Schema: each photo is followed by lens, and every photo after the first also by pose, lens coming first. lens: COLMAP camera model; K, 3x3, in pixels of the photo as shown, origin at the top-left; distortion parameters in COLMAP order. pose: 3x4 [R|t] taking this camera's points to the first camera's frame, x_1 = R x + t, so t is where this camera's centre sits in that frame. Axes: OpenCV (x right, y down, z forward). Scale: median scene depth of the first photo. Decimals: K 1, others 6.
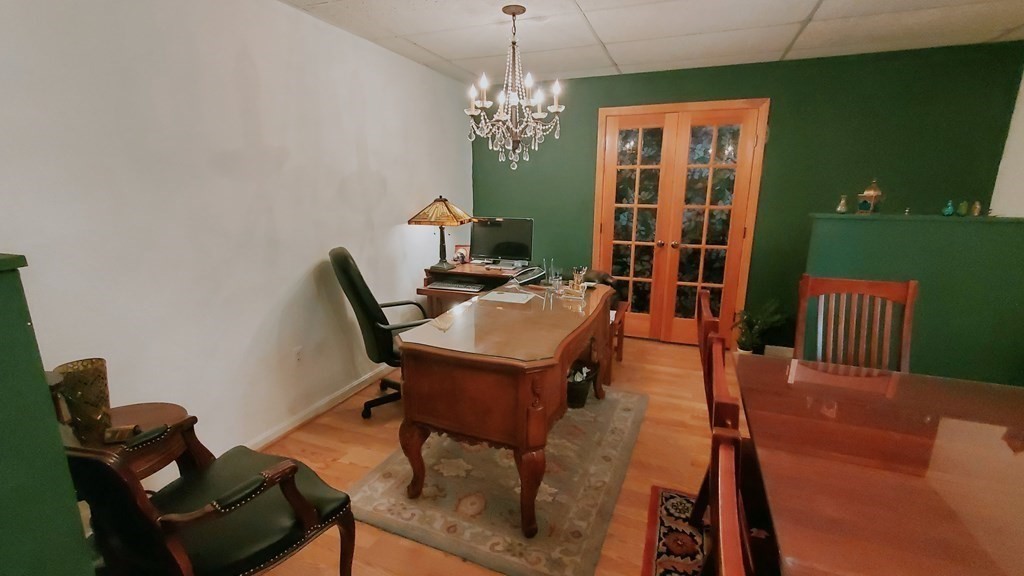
lens RADIAL K [[446.8, 0, 512.0], [0, 446.8, 288.0], [0, 0, 1]] dist [0.029880, 0.000029]
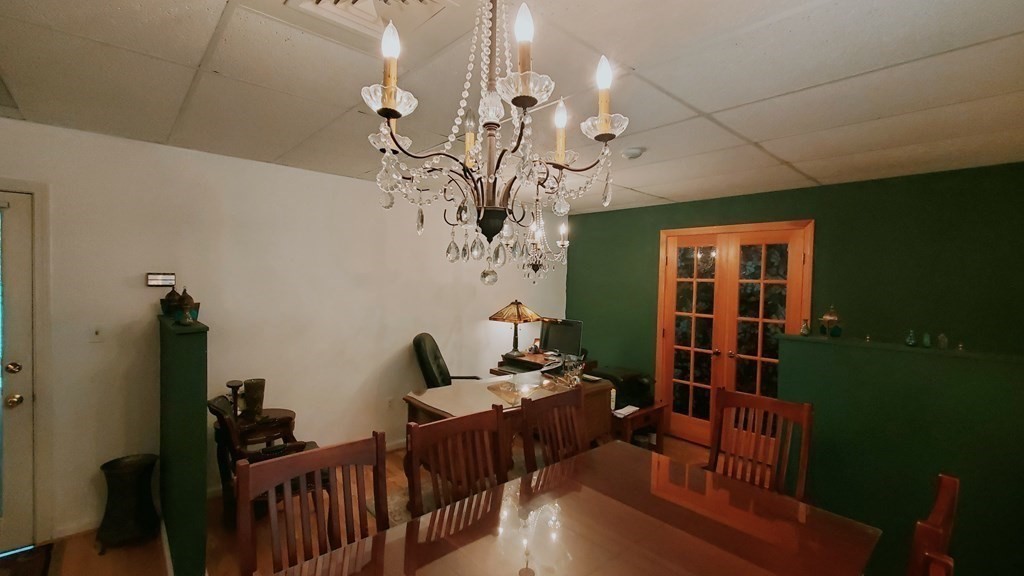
lens RADIAL K [[432.3, 0, 512.0], [0, 432.3, 288.0], [0, 0, 1]] dist [-0.001286, -0.000004]
pose [[0.897656, 0.024552, -0.440013, 0.358908], [-0.115205, 0.976801, -0.180521, -0.008616], [0.425373, 0.212737, 0.879659, -0.121622]]
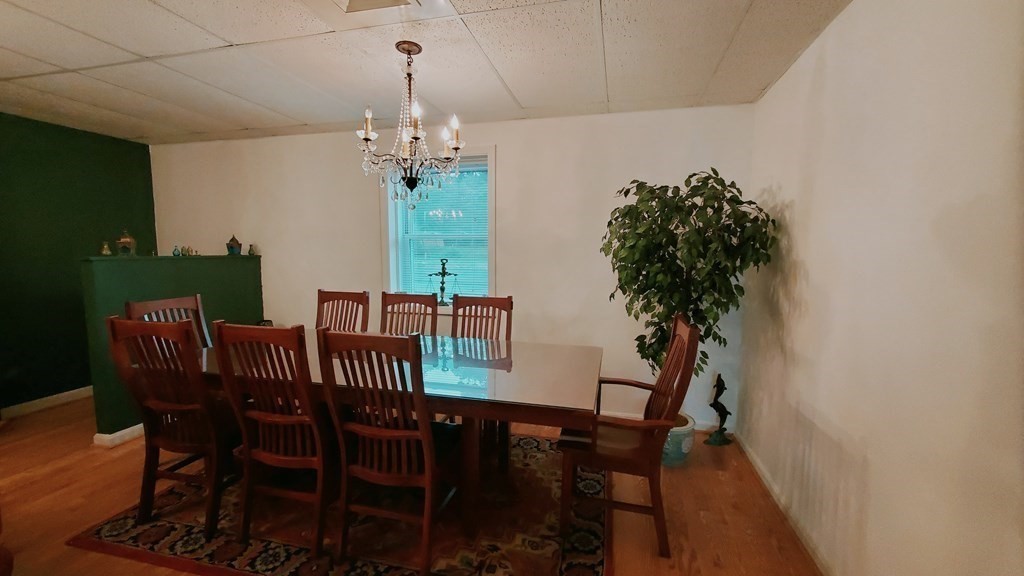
lens RADIAL K [[446.8, 0, 512.0], [0, 446.8, 288.0], [0, 0, 1]] dist [0.029880, 0.000029]
pose [[-0.101325, -0.105958, 0.989195, -0.410864], [0.210640, 0.969484, 0.125423, -0.002401], [-0.972298, 0.221073, -0.075914, 0.026366]]
